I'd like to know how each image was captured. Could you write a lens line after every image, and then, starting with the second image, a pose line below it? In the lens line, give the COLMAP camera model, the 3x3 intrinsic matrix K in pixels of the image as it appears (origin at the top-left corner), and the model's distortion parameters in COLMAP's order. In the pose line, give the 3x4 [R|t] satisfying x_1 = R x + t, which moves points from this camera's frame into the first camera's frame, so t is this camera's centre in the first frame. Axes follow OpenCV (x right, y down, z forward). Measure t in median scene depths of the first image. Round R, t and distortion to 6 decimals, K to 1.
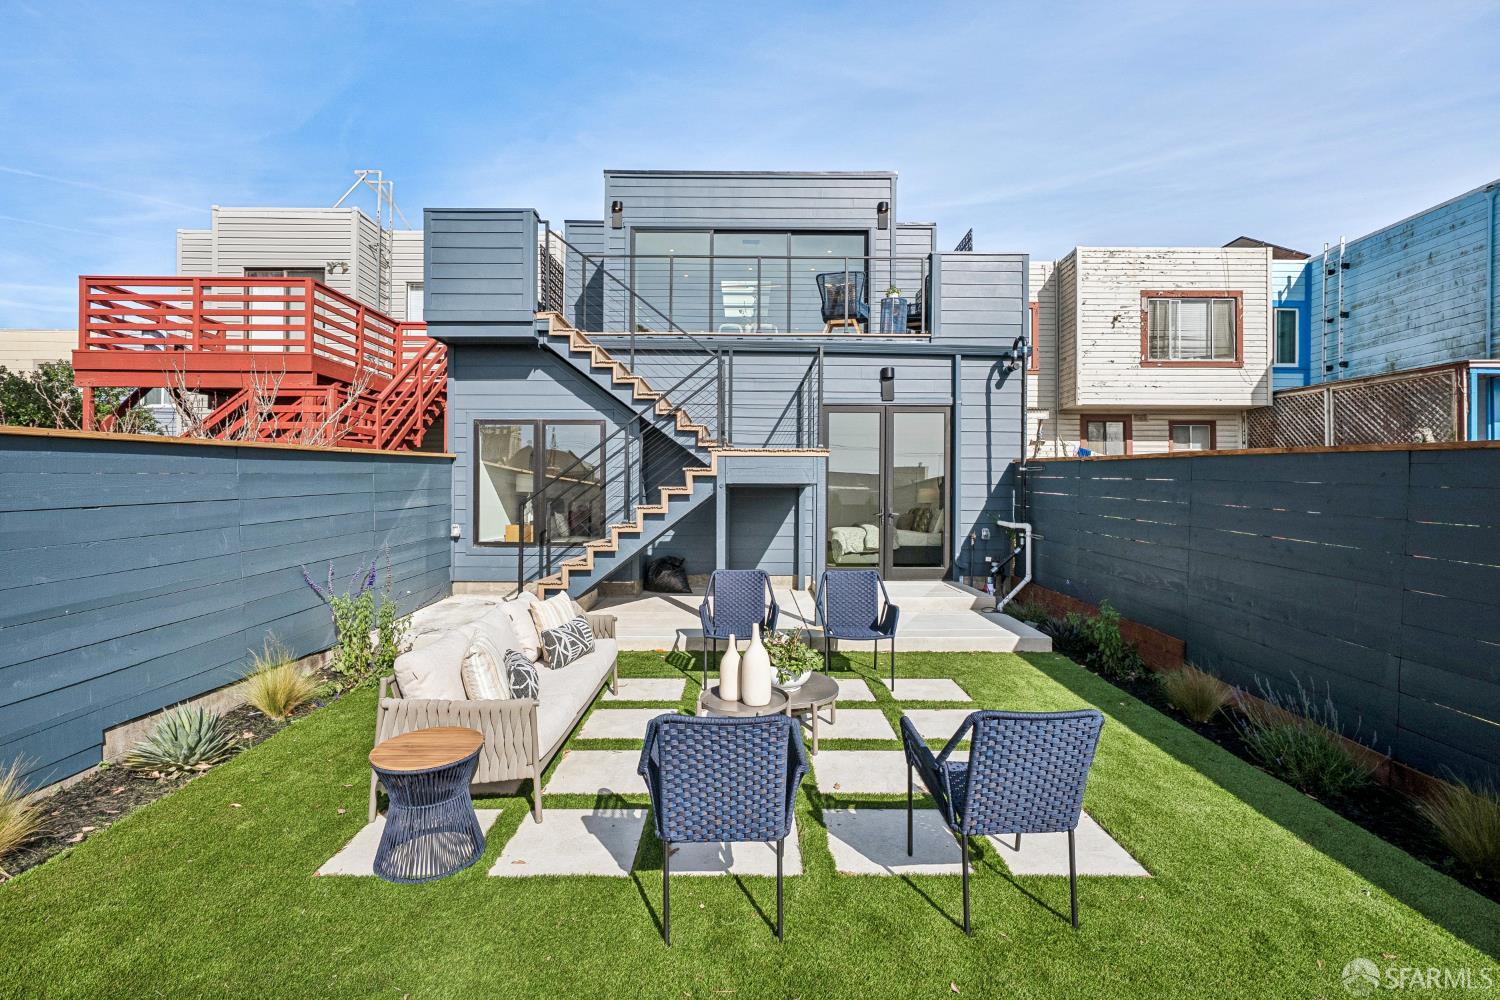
lens RADIAL K [[676.6, 0, 751.8], [0, 676.6, 489.4], [0, 0, 1]] dist [-0.004383, 0.000286]
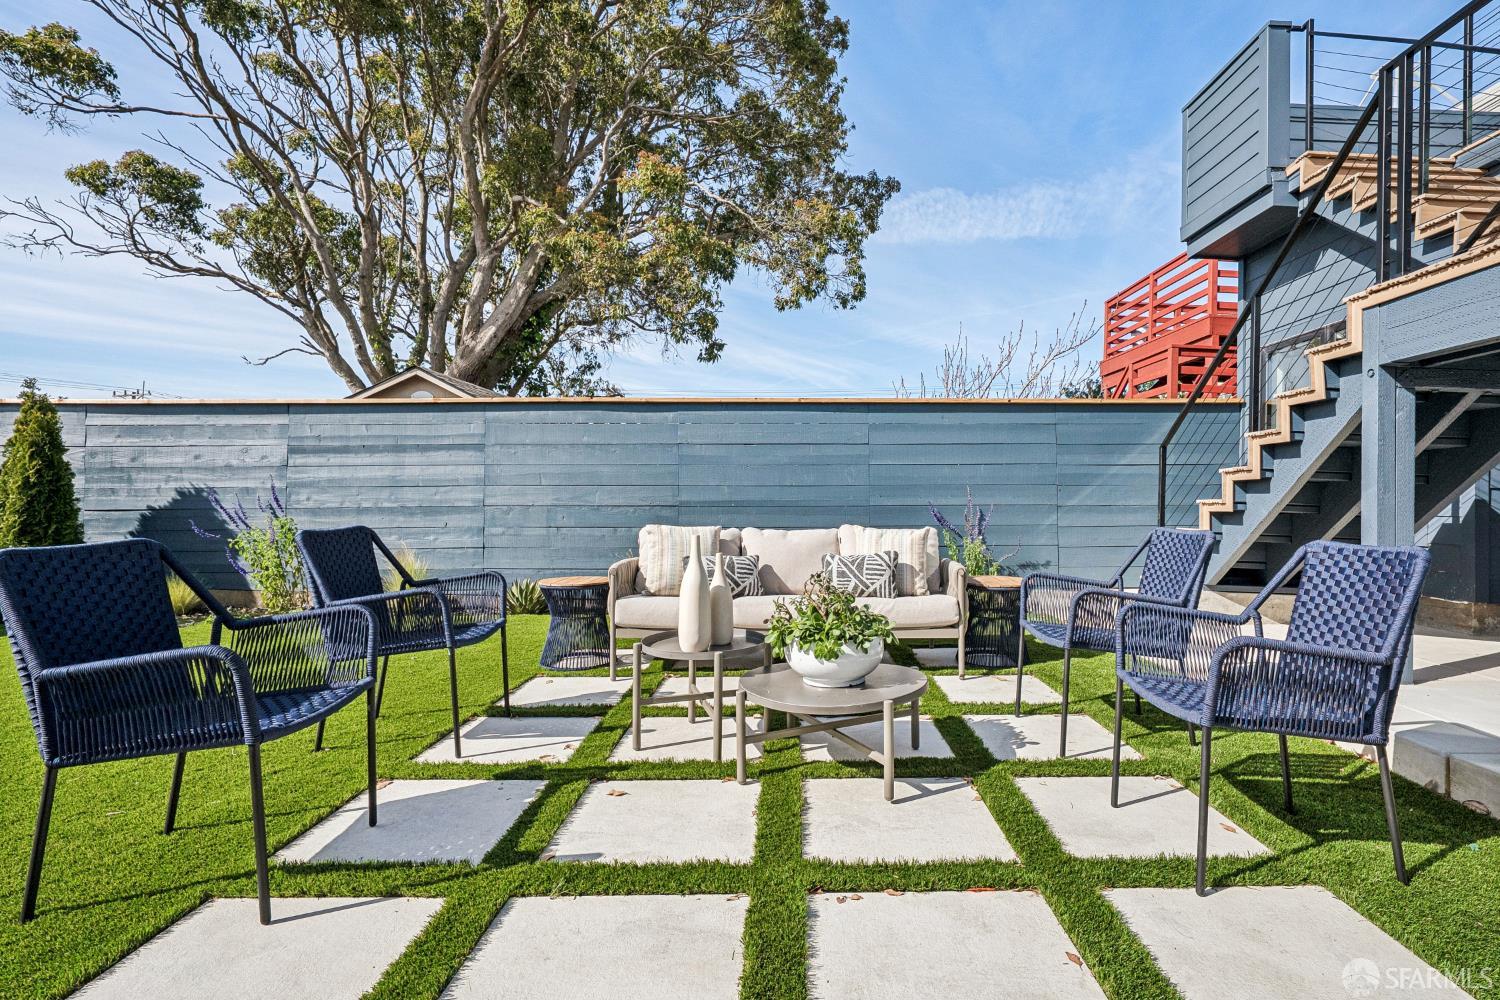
lens RADIAL K [[713.4, 0, 807.3], [0, 713.4, 474.2], [0, 0, 1]] dist [-0.015519, 0.000059]
pose [[0.006309, -0.037780, -0.999266, 0.316695], [-0.022657, 0.999024, -0.037914, 0.067181], [0.999723, 0.022880, 0.005447, 0.466967]]
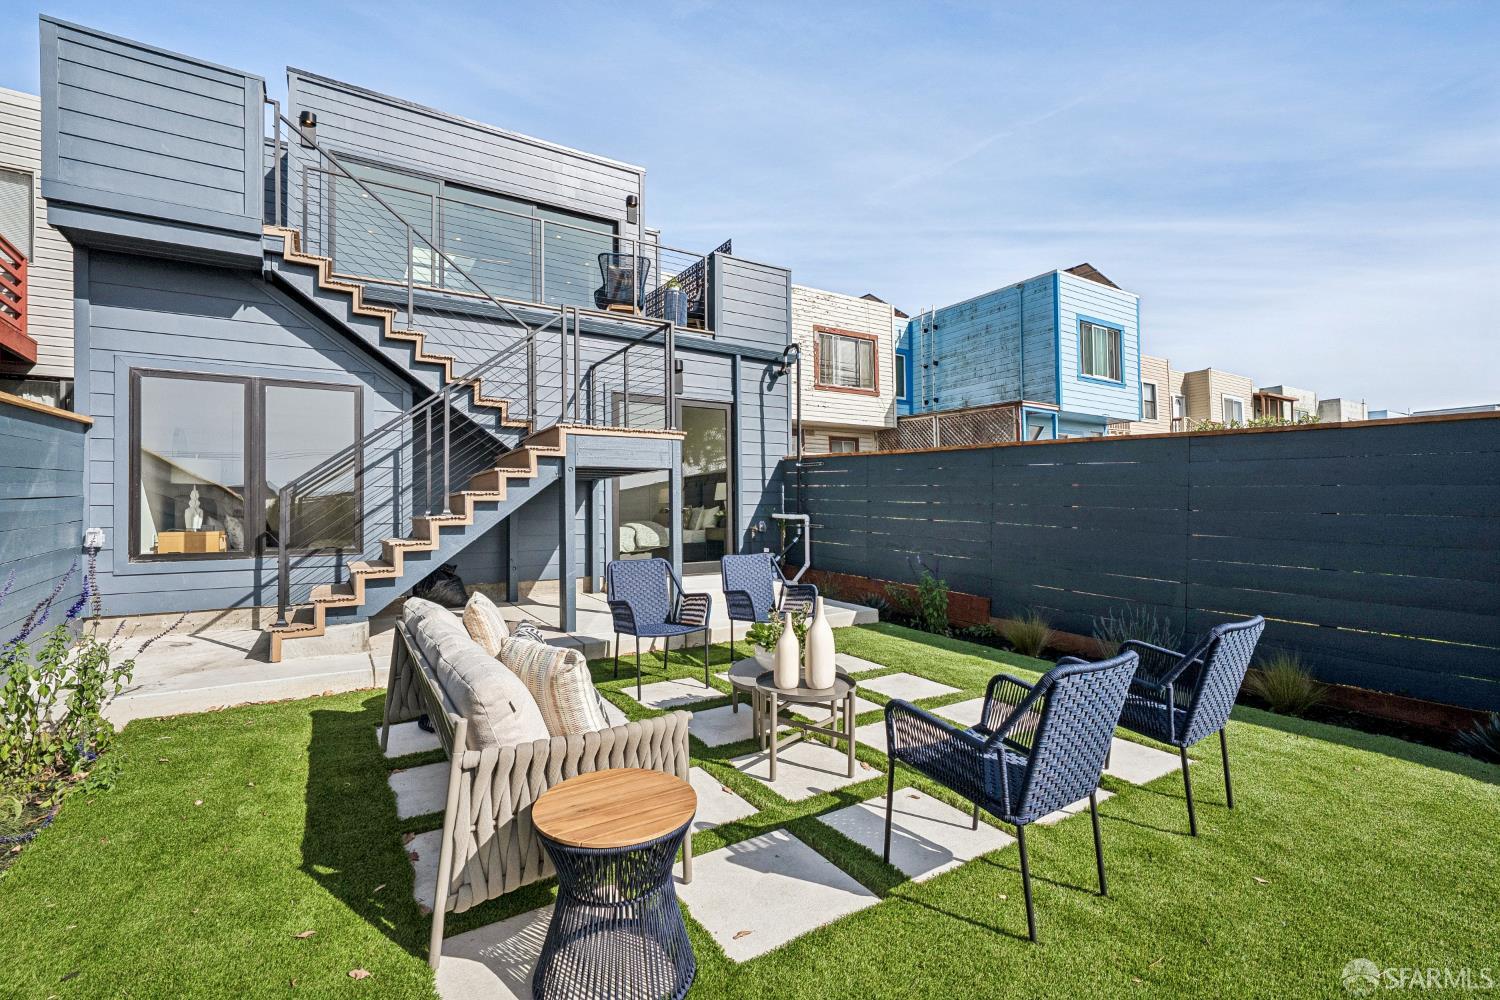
lens RADIAL K [[666.9, 0, 749.6], [0, 666.9, 495.1], [0, 0, 1]] dist [-0.007489, 0.004313]
pose [[0.845307, 0.000697, 0.534280, -0.227659], [0.008401, 0.999858, -0.014596, 0.031645], [-0.534215, 0.016827, 0.845181, 0.126205]]
